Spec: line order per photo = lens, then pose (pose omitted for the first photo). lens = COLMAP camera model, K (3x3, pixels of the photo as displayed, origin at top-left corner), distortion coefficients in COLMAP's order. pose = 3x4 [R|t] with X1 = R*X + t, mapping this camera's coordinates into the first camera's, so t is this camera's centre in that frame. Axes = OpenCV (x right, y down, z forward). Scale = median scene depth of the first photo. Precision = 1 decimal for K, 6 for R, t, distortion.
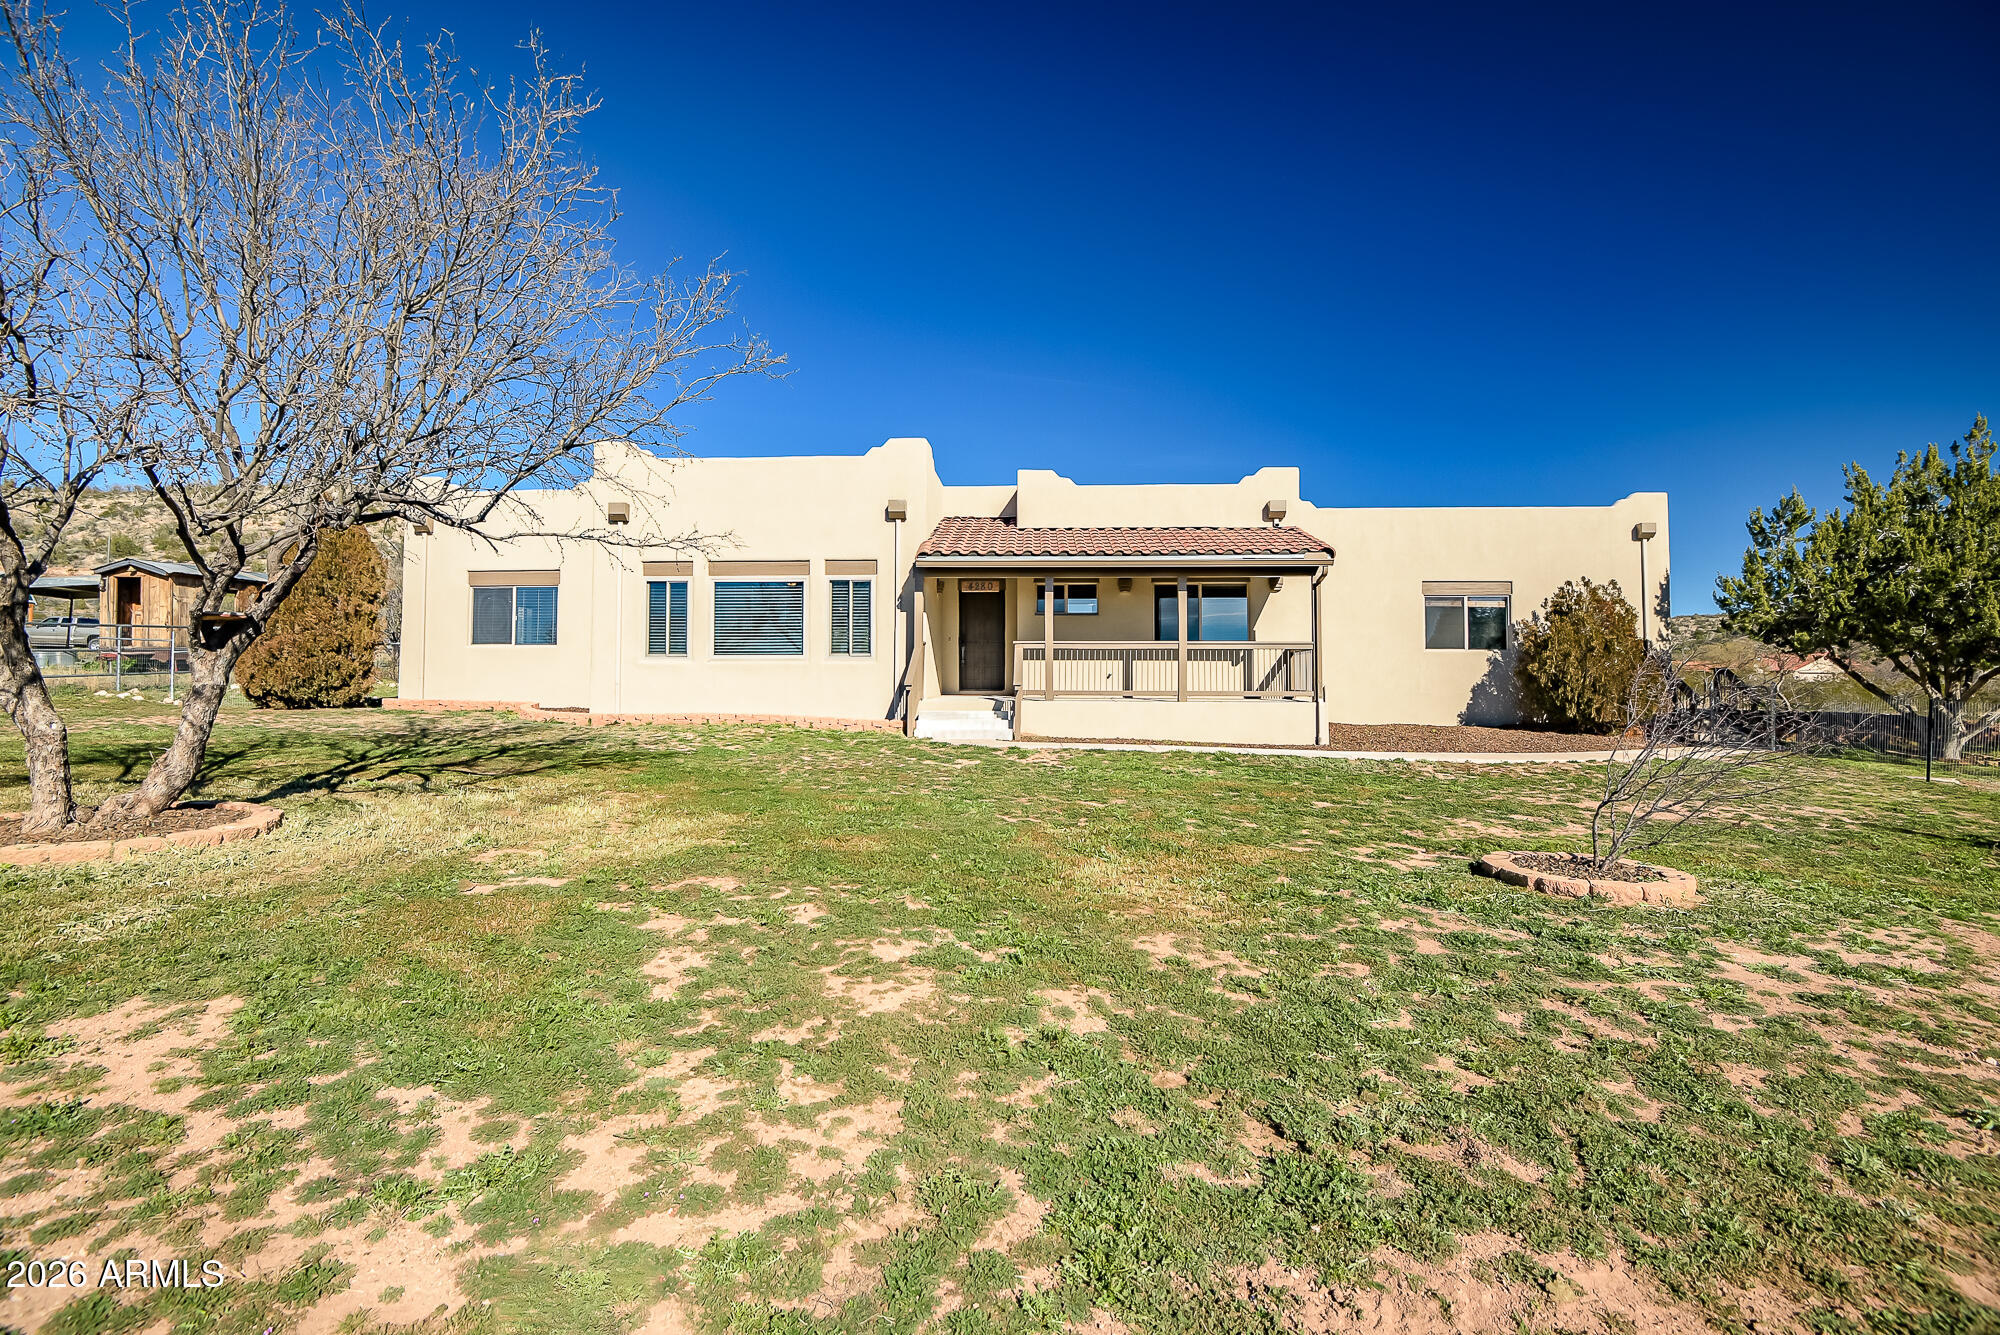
lens RADIAL K [[914.5, 0, 1000.0], [0, 914.5, 667.5], [0, 0, 1]] dist [0.022419, -0.023619]
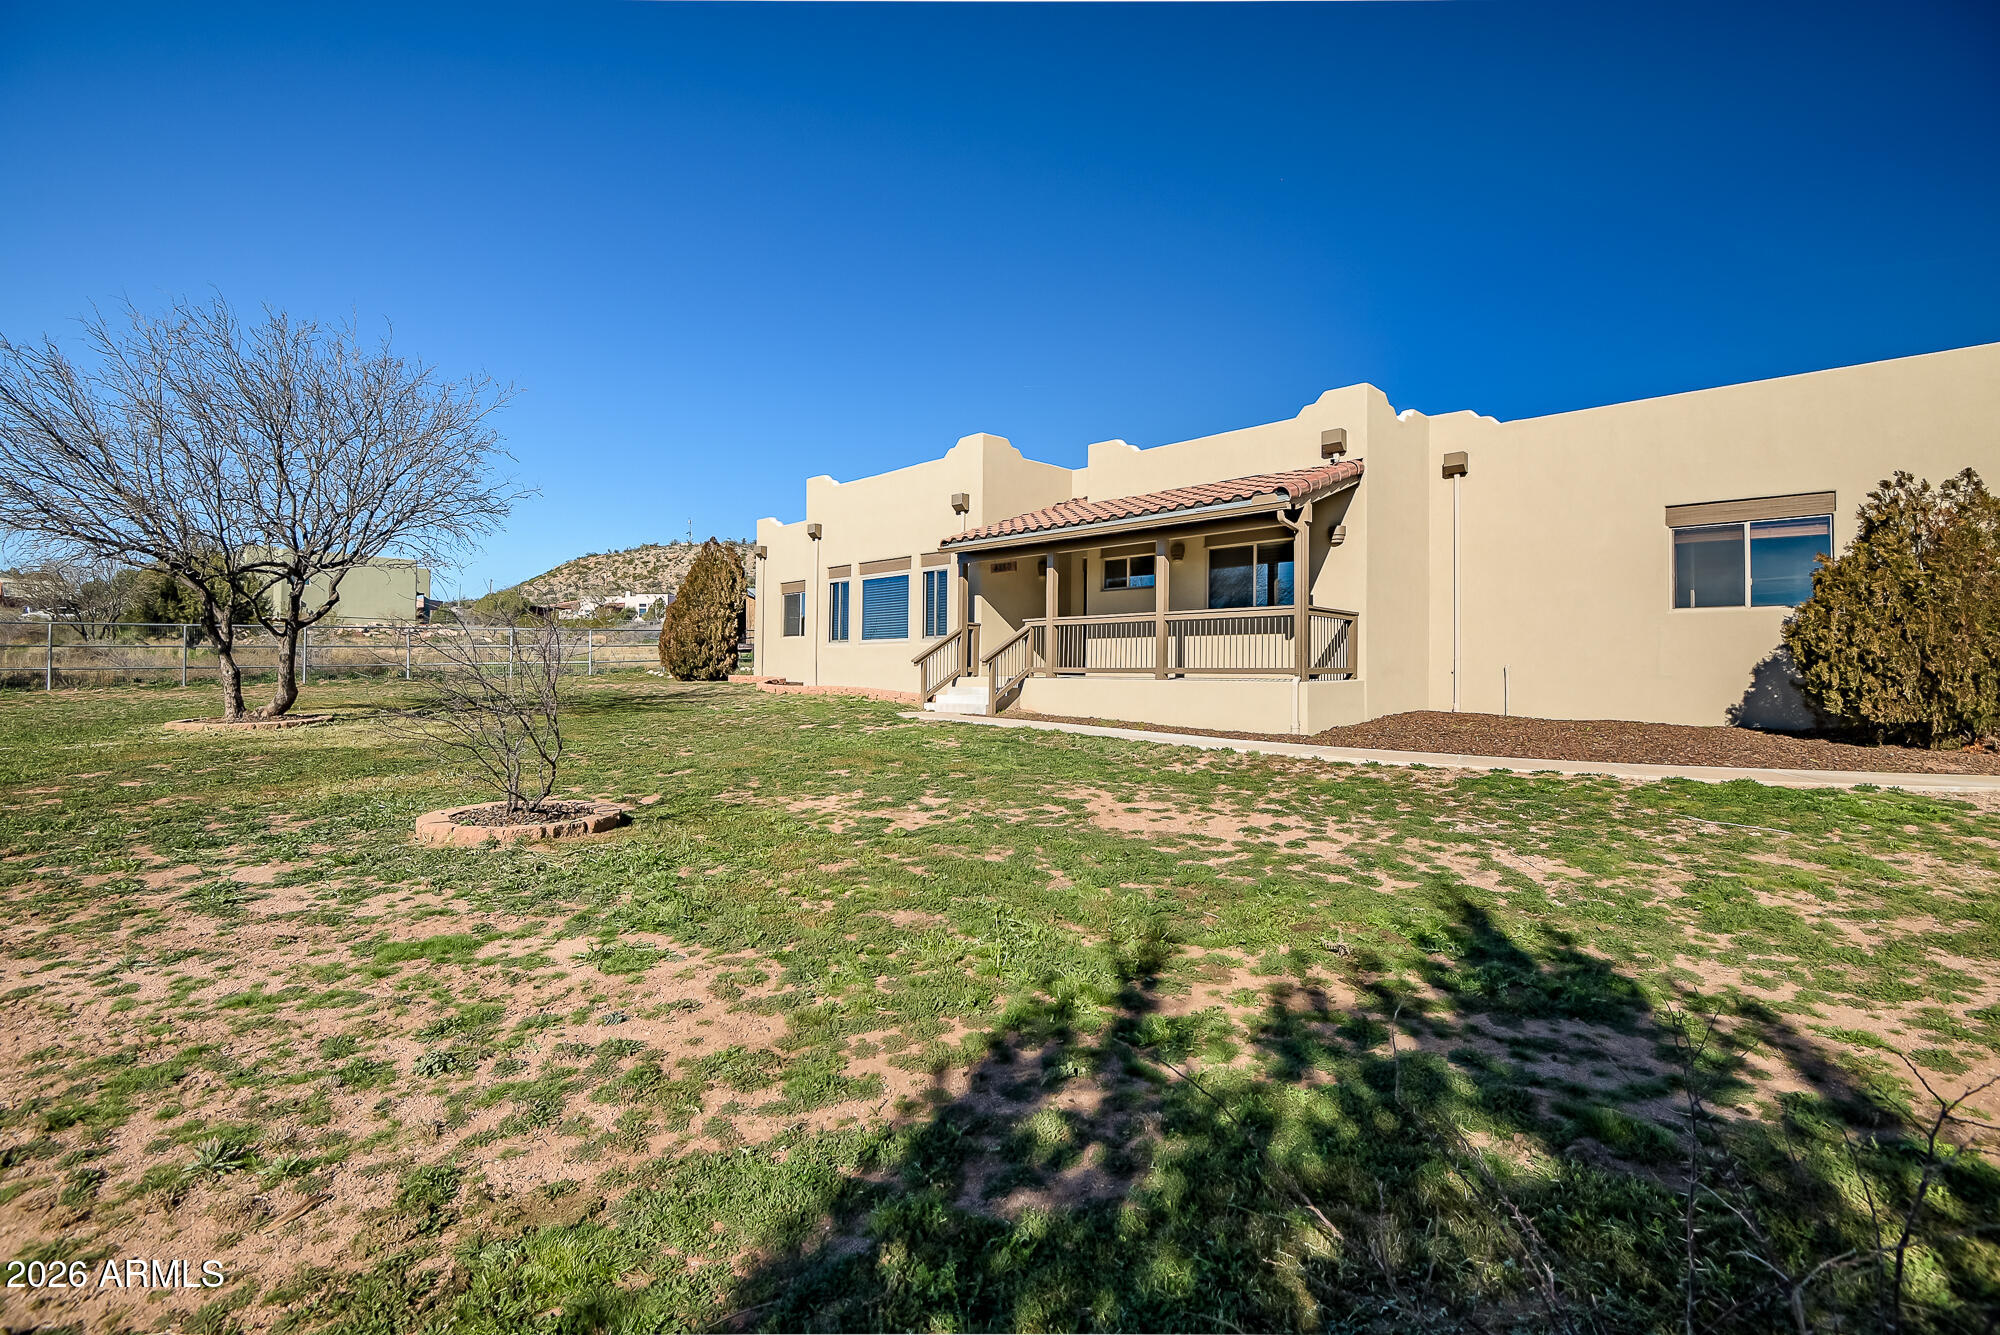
lens RADIAL K [[914.5, 0, 1000.0], [0, 914.5, 667.5], [0, 0, 1]] dist [0.022419, -0.023619]
pose [[0.740717, -0.002065, -0.671814, 0.621396], [0.005706, 0.999979, 0.003219, 0.019962], [0.671793, -0.006218, 0.740713, 0.211005]]
